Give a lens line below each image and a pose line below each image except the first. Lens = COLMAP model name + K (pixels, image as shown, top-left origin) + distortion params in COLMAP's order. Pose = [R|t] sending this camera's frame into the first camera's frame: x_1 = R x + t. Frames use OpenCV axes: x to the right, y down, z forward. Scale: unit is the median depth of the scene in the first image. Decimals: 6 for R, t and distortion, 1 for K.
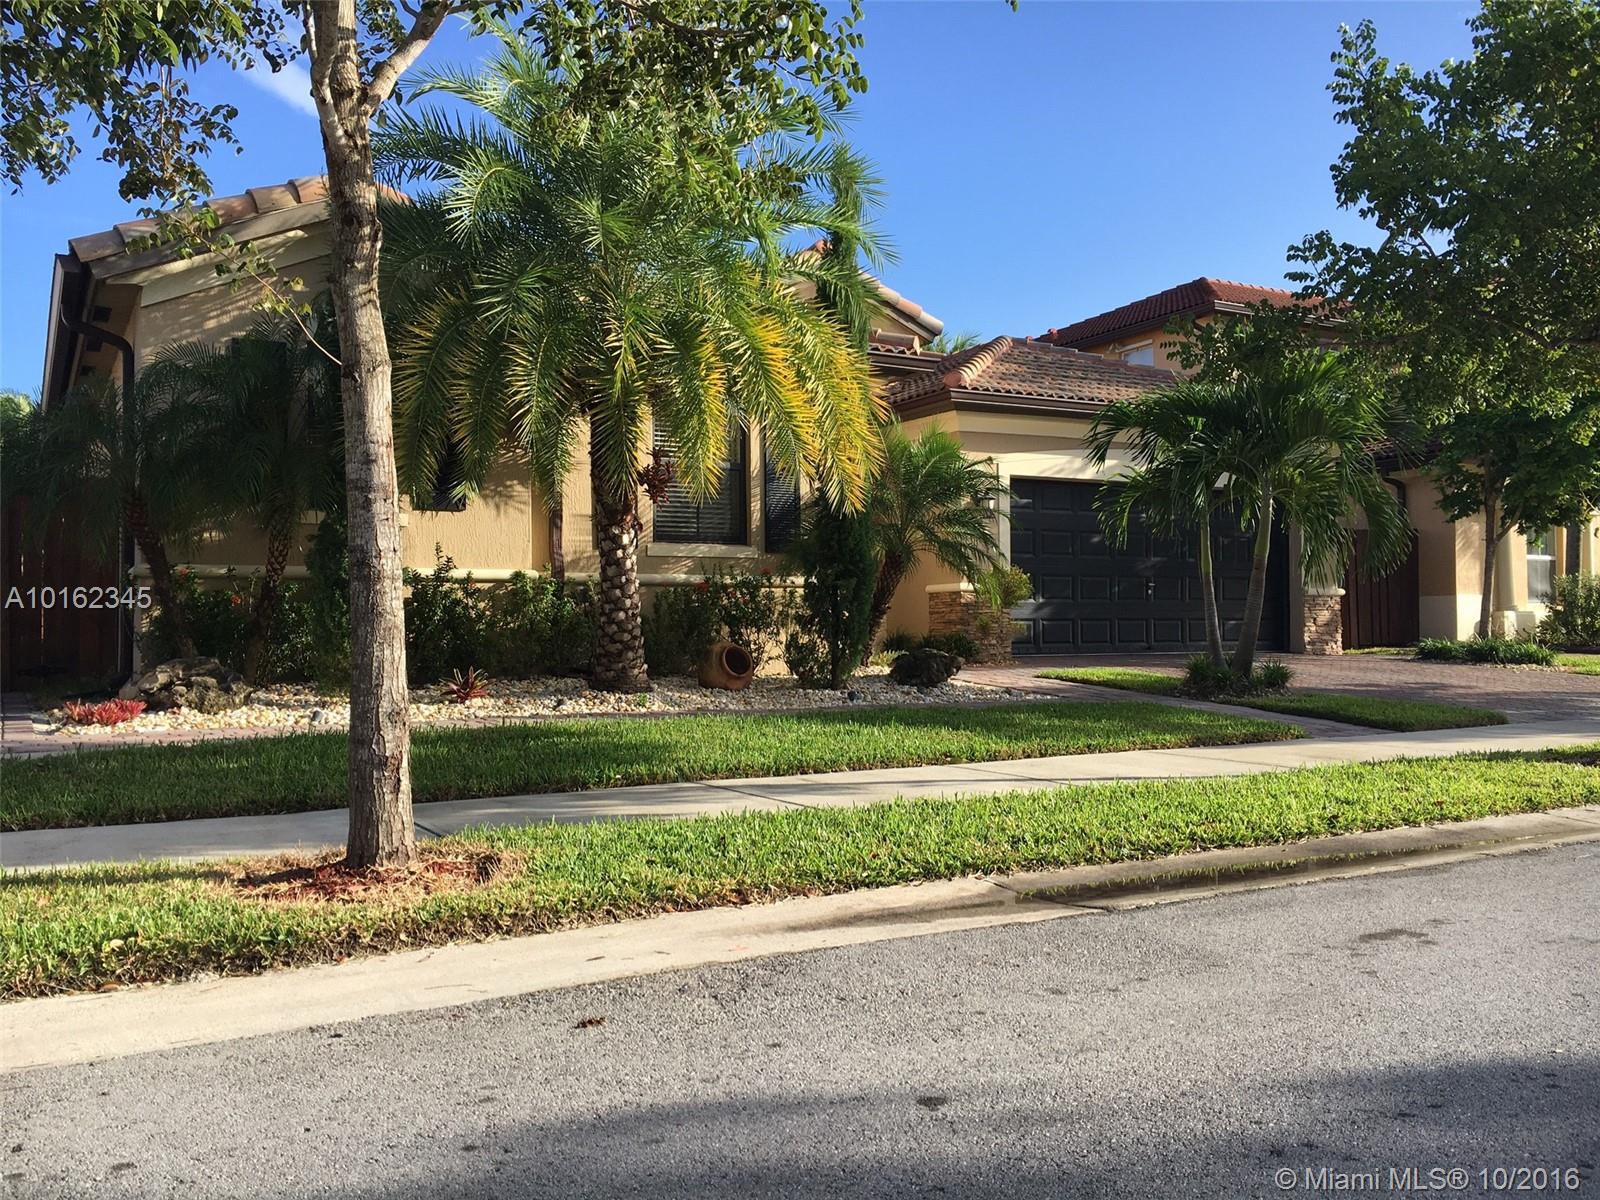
lens RADIAL K [[1363.3, 0, 800.5], [0, 1363.3, 600.7], [0, 0, 1]] dist [0.042208, -0.014326]
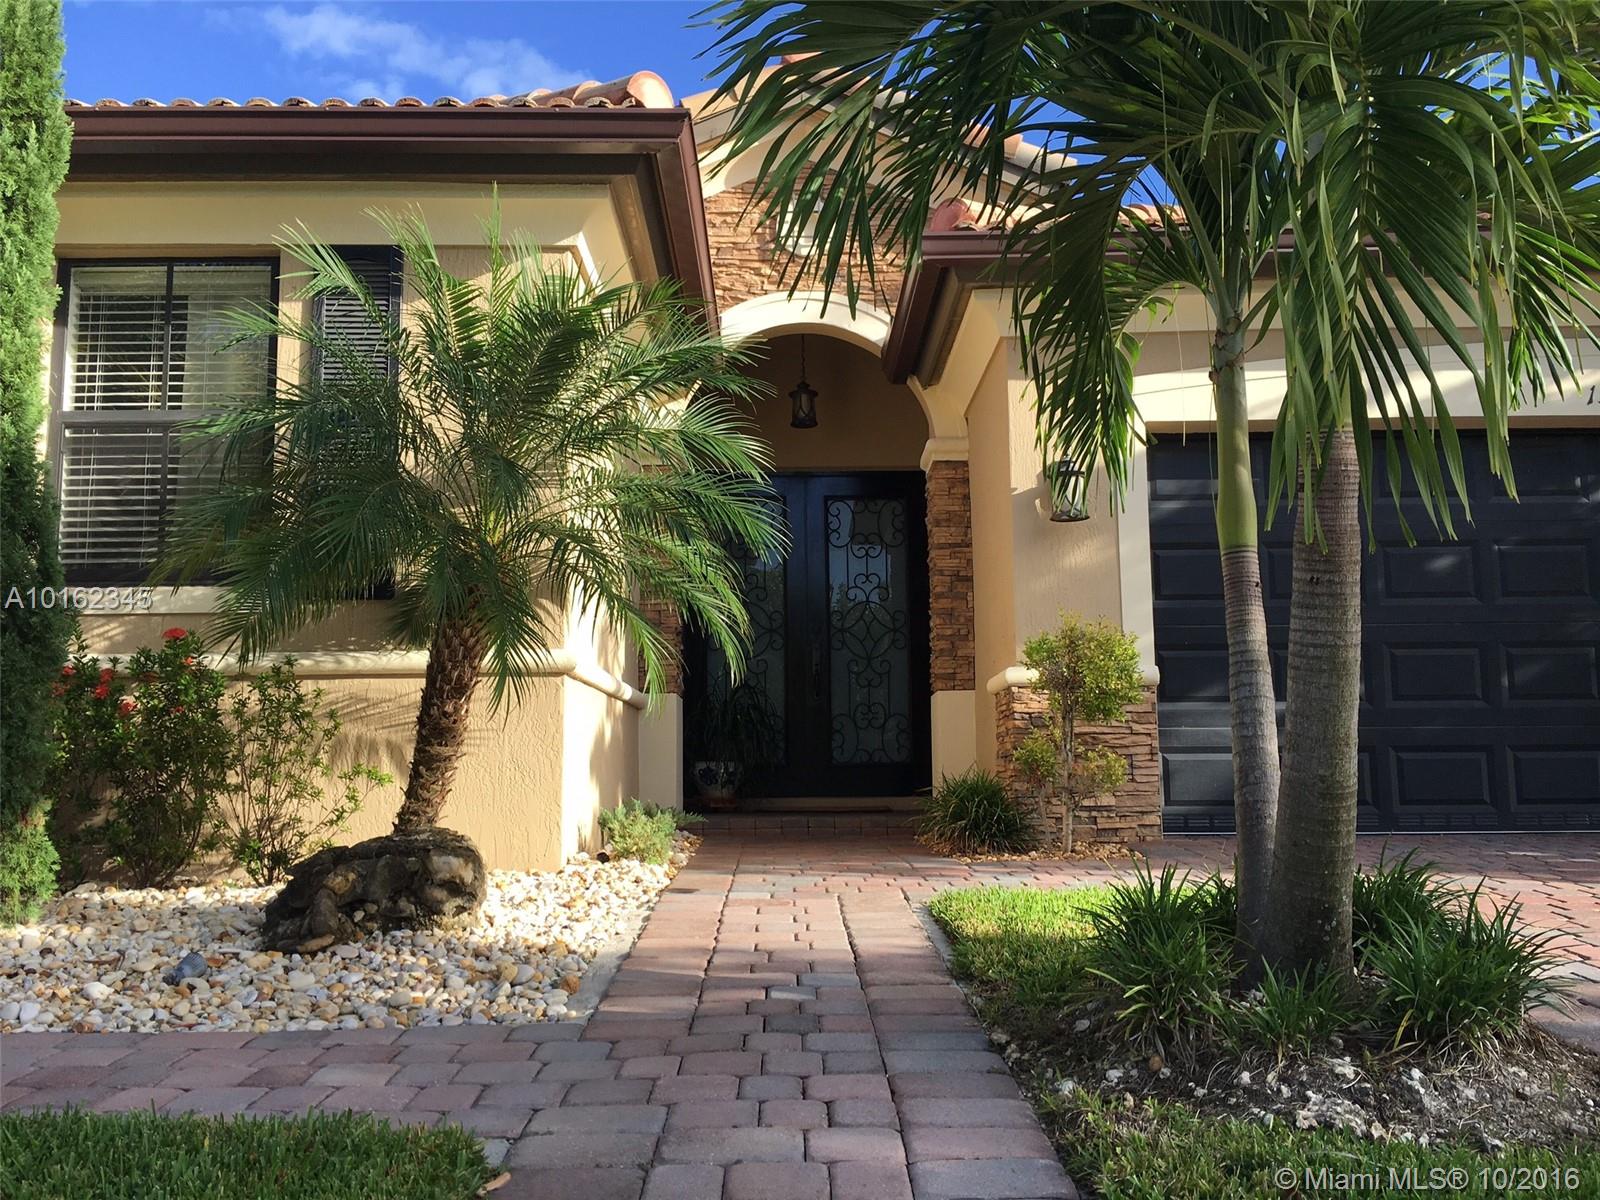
lens RADIAL K [[1363.3, 0, 799.7], [0, 1363.3, 603.9], [0, 0, 1]] dist [0.042208, -0.014326]
pose [[0.869872, -0.064321, -0.489066, 0.259444], [0.011999, 0.993928, -0.109378, 0.013561], [0.493132, 0.089276, 0.865361, 0.546378]]
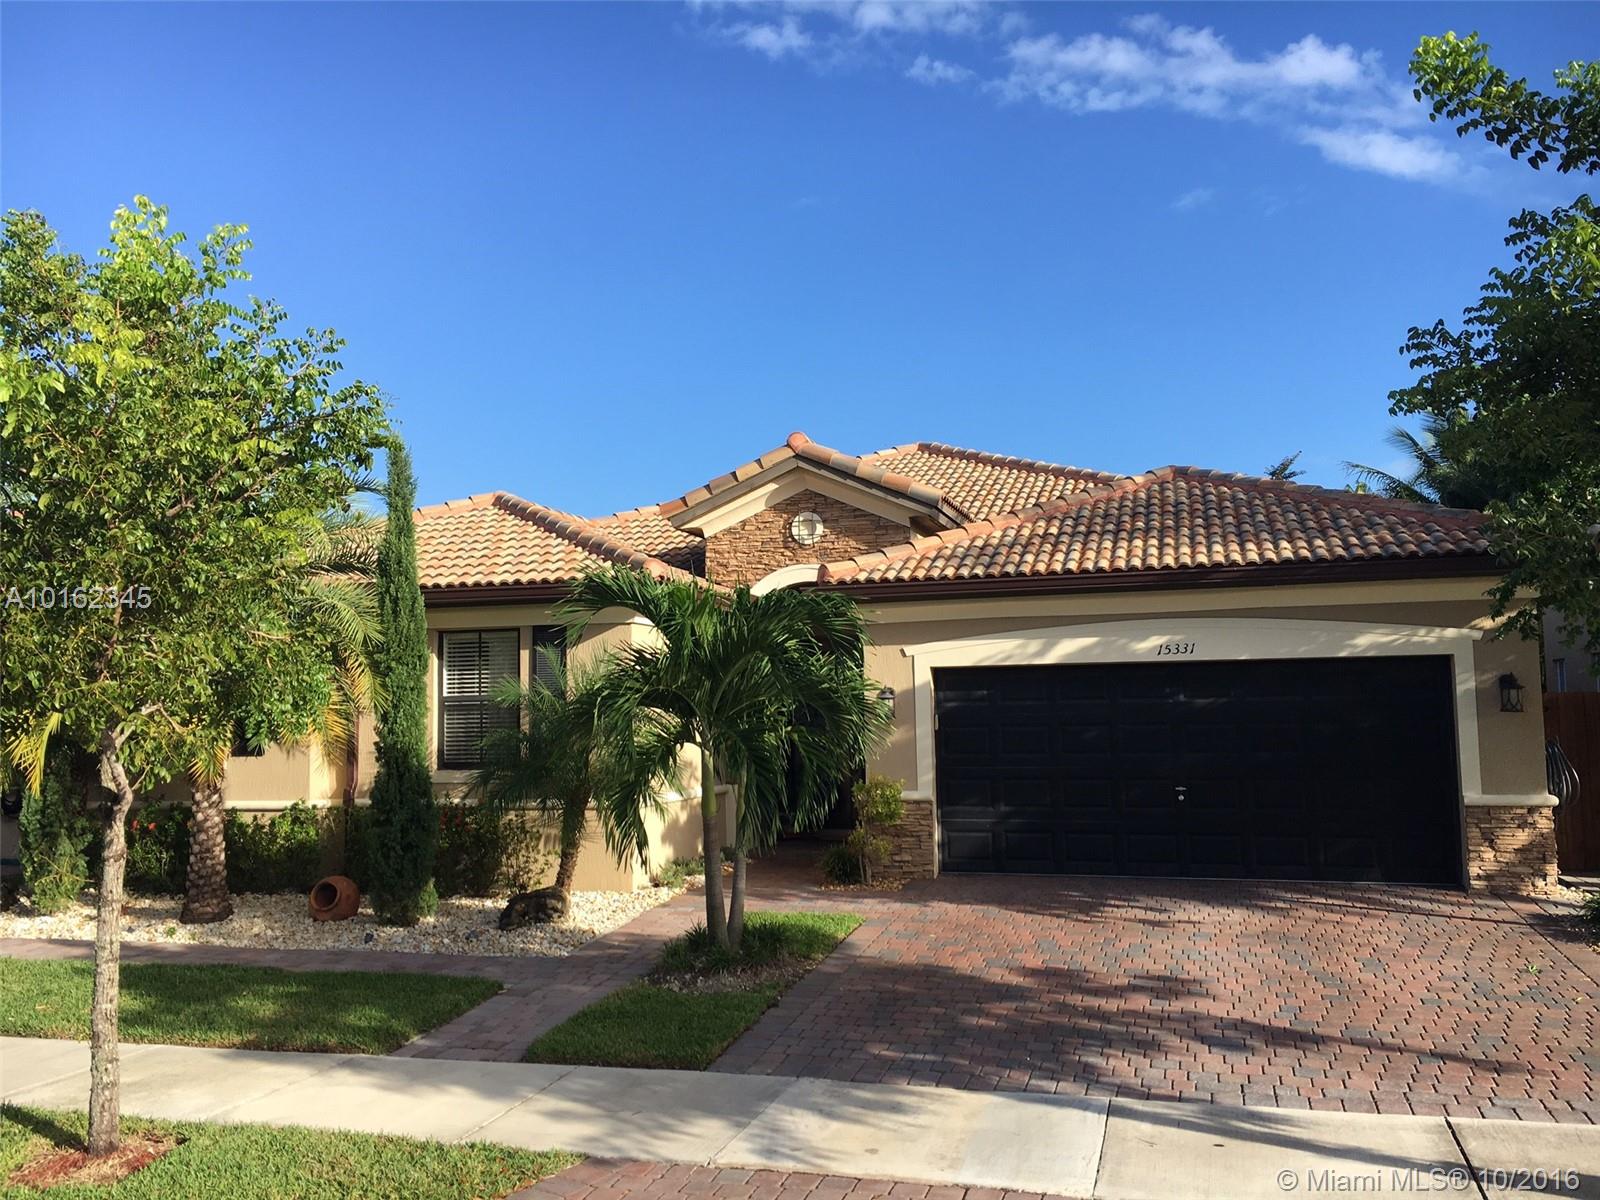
lens RADIAL K [[1363.3, 0, 798.0], [0, 1363.3, 598.7], [0, 0, 1]] dist [0.042208, -0.014326]
pose [[0.690891, -0.064959, -0.720034, 0.713033], [0.025145, 0.997512, -0.065865, -0.078688], [0.722521, 0.027401, 0.690806, 0.315148]]
